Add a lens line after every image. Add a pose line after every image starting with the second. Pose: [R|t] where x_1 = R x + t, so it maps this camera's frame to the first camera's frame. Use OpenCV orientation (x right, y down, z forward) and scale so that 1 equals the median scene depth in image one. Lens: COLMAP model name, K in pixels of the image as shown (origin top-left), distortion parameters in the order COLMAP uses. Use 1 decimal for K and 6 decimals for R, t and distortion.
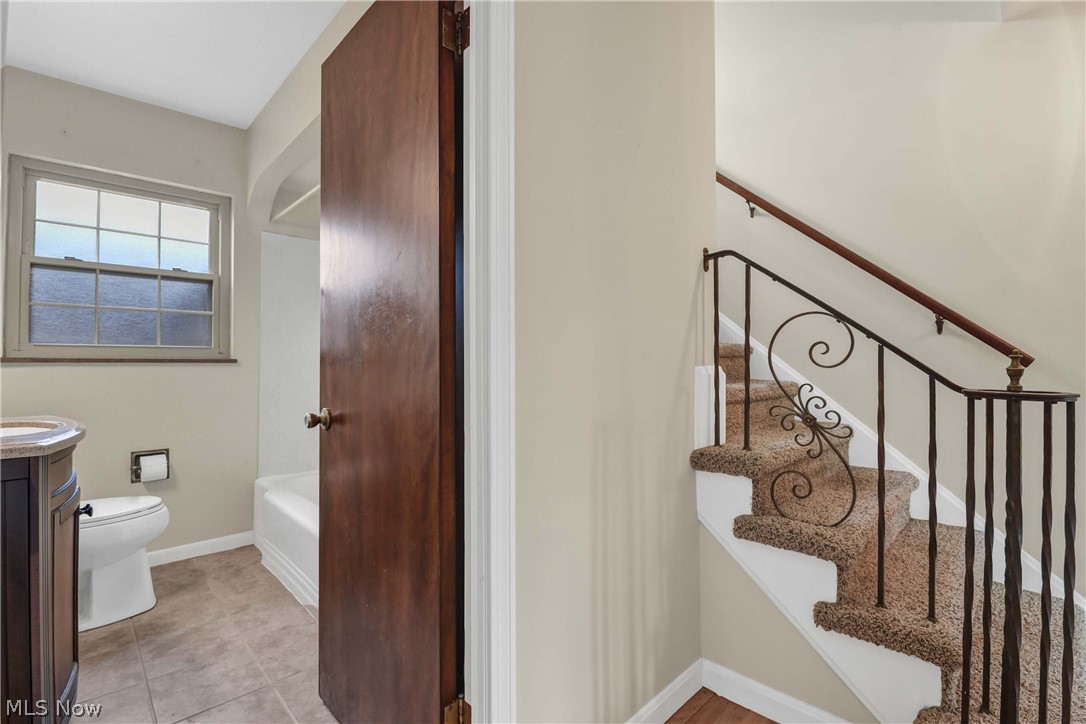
lens RADIAL K [[493.2, 0, 546.6], [0, 493.2, 362.7], [0, 0, 1]] dist [-0.006108, -0.001463]
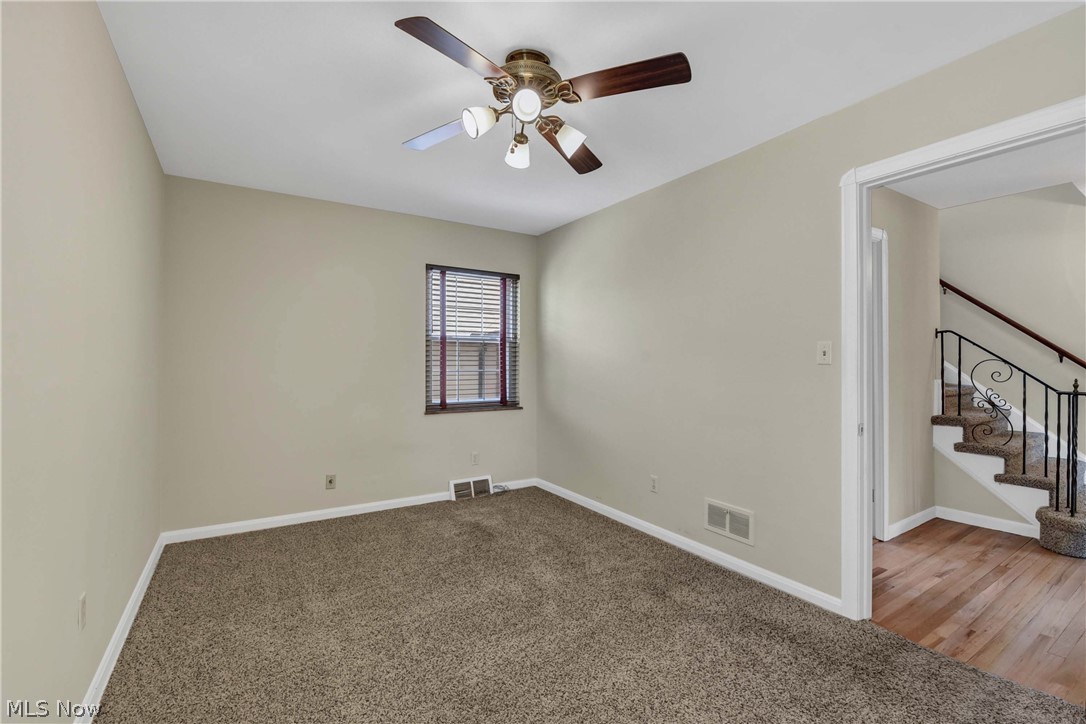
lens RADIAL K [[483.2, 0, 536.9], [0, 483.2, 362.0], [0, 0, 1]] dist [-0.006525, -0.005437]
pose [[0.977257, -0.001291, -0.212055, -1.177823], [0.002056, 0.999992, 0.003387, -0.101726], [0.212049, -0.003746, 0.977252, -1.816660]]
